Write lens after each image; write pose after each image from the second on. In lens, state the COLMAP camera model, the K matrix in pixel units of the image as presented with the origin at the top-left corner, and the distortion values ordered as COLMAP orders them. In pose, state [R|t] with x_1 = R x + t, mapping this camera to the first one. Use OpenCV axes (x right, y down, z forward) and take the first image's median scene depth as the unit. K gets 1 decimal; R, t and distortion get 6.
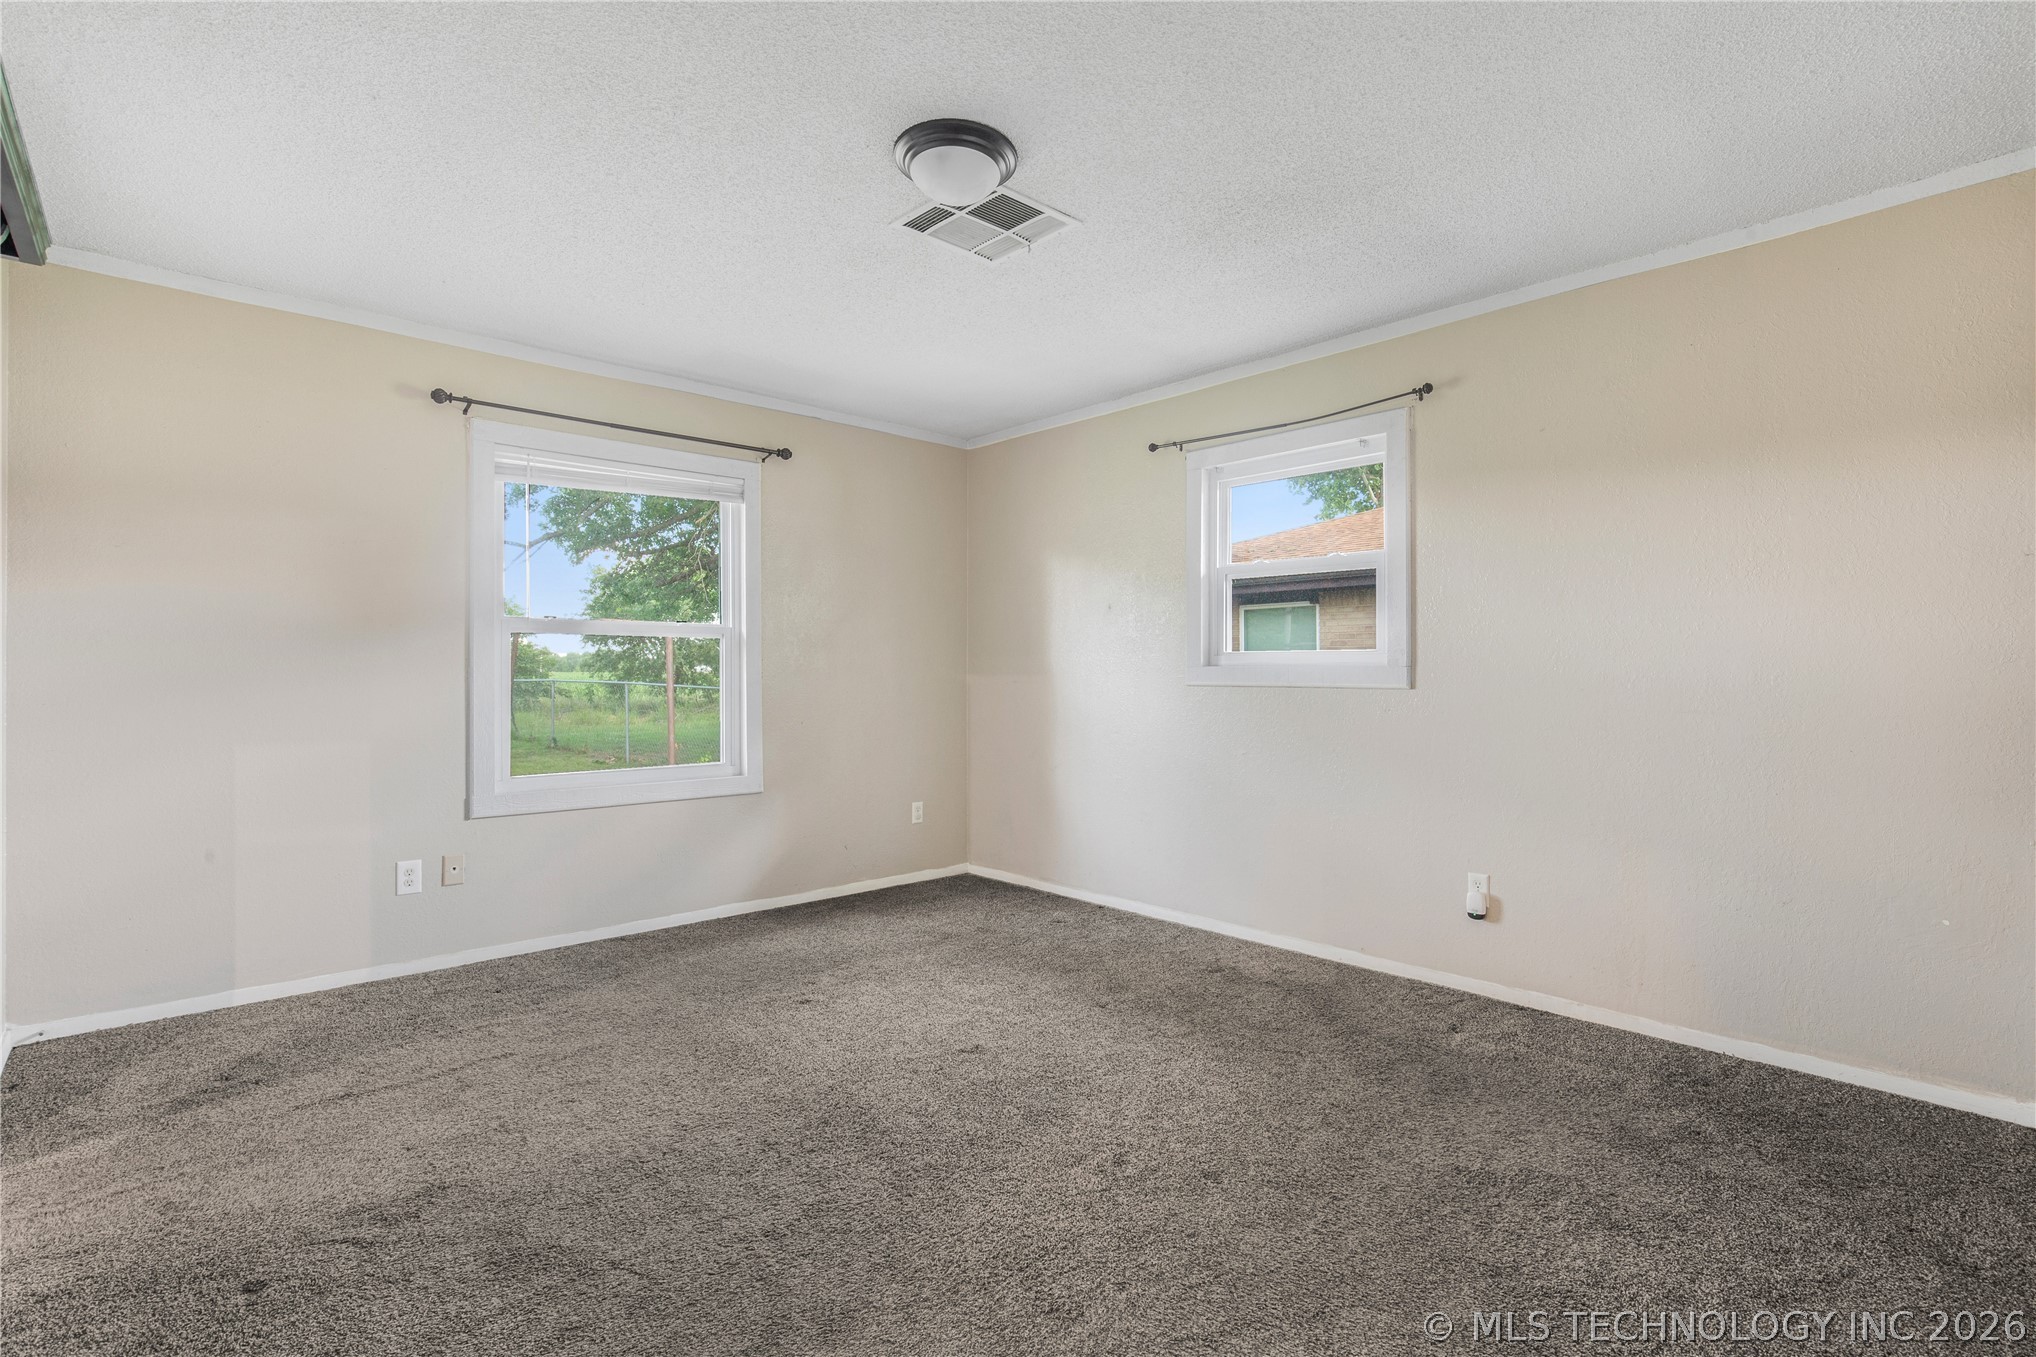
lens RADIAL K [[939.0, 0, 1020.1], [0, 939.0, 676.3], [0, 0, 1]] dist [0.000325, 0.000934]
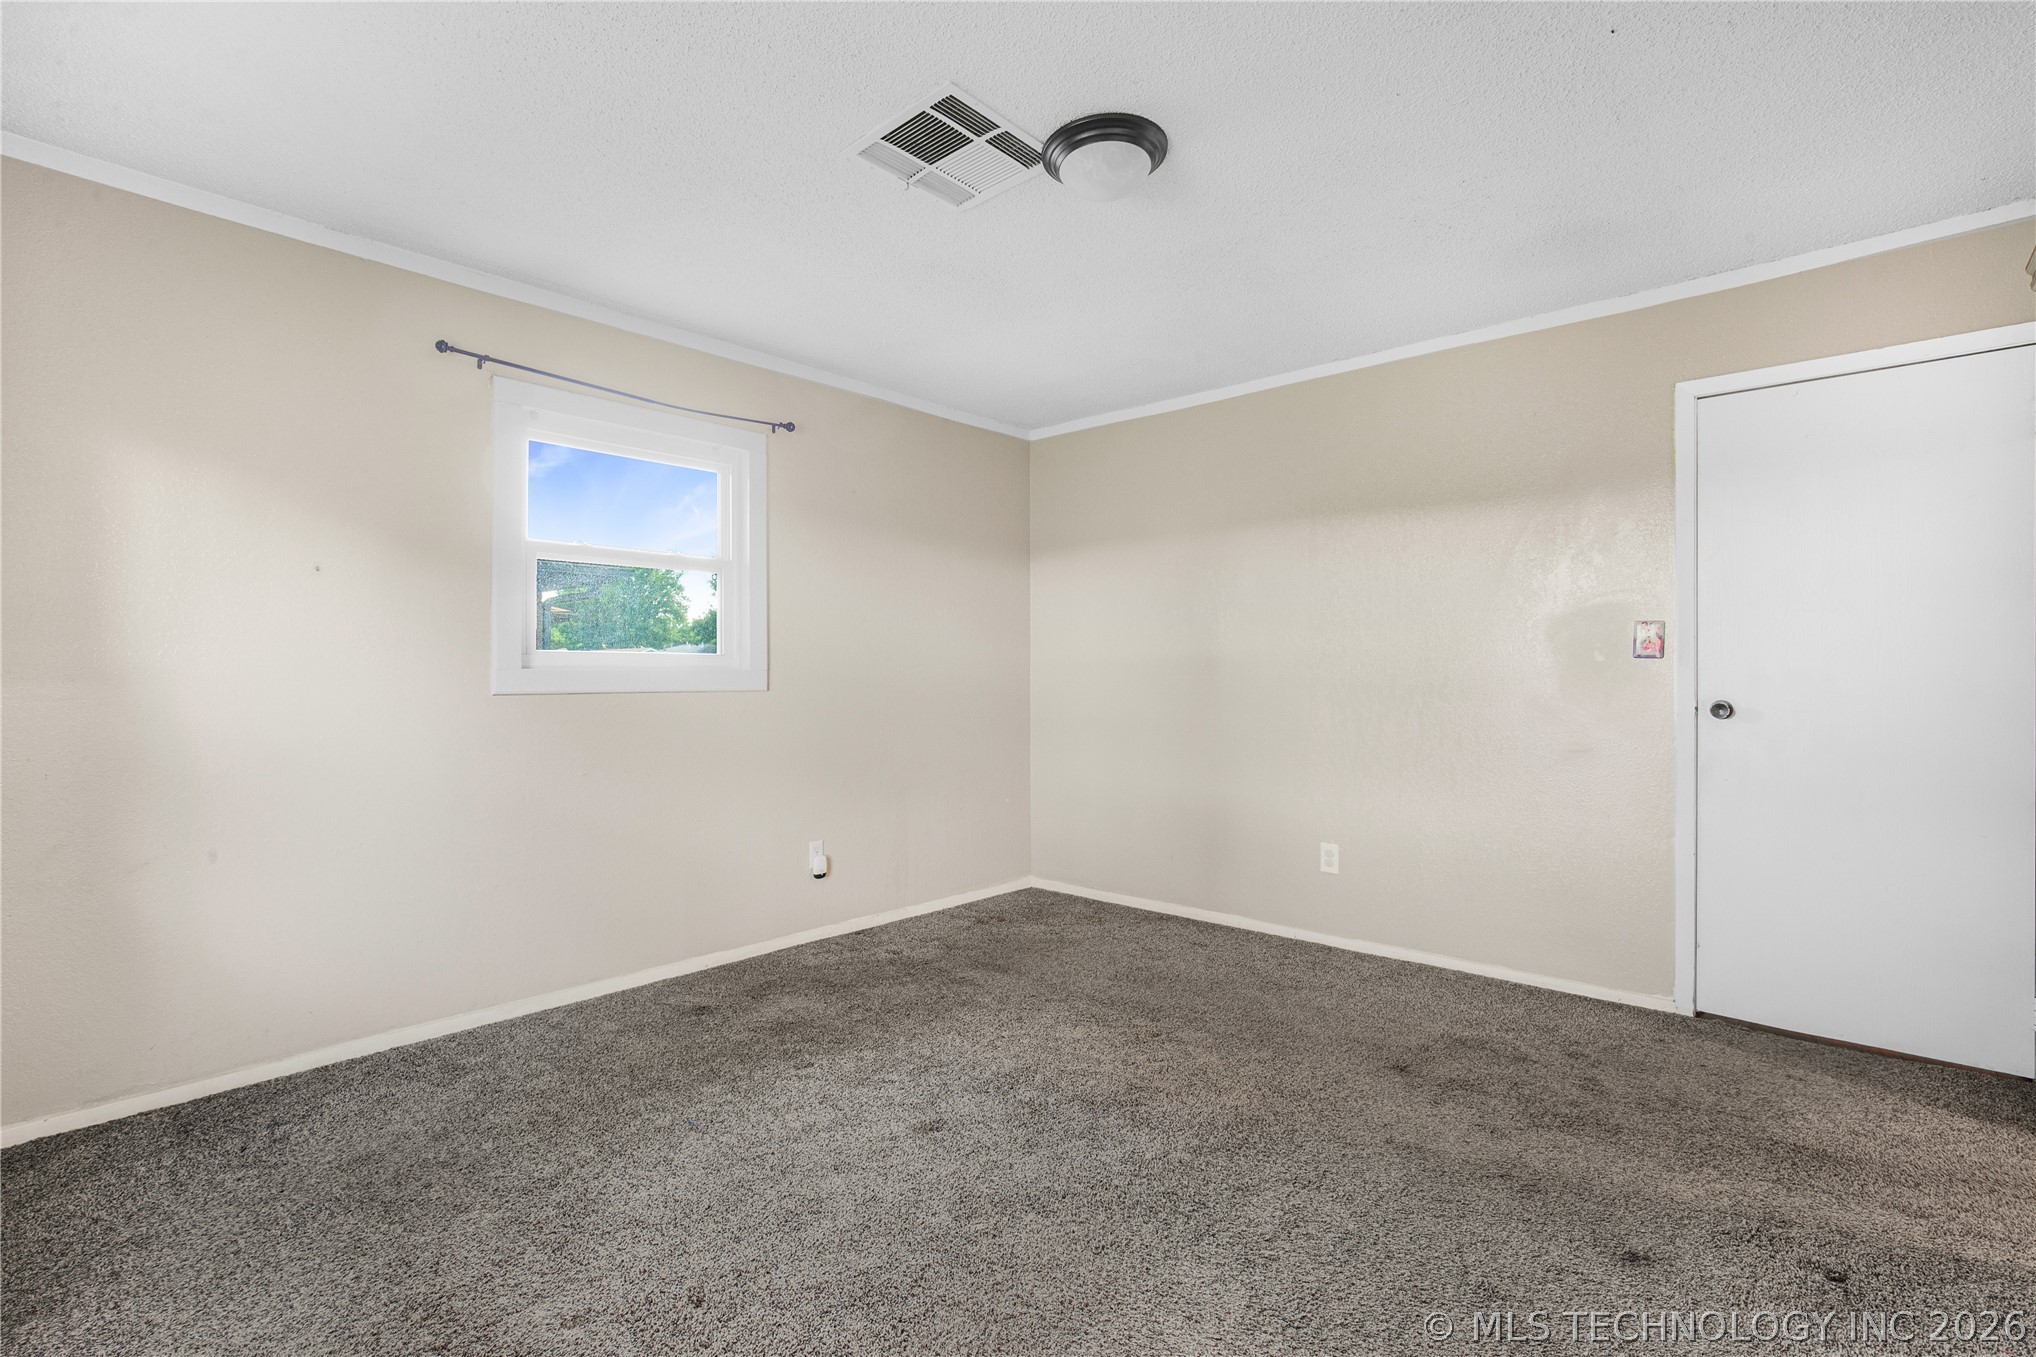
lens RADIAL K [[939.0, 0, 1027.1], [0, 939.0, 680.3], [0, 0, 1]] dist [0.000325, 0.000934]
pose [[-0.082806, -0.007348, 0.996539, -0.686836], [0.003496, 0.999965, 0.007664, -0.006373], [-0.996560, 0.004118, -0.082778, 0.761257]]
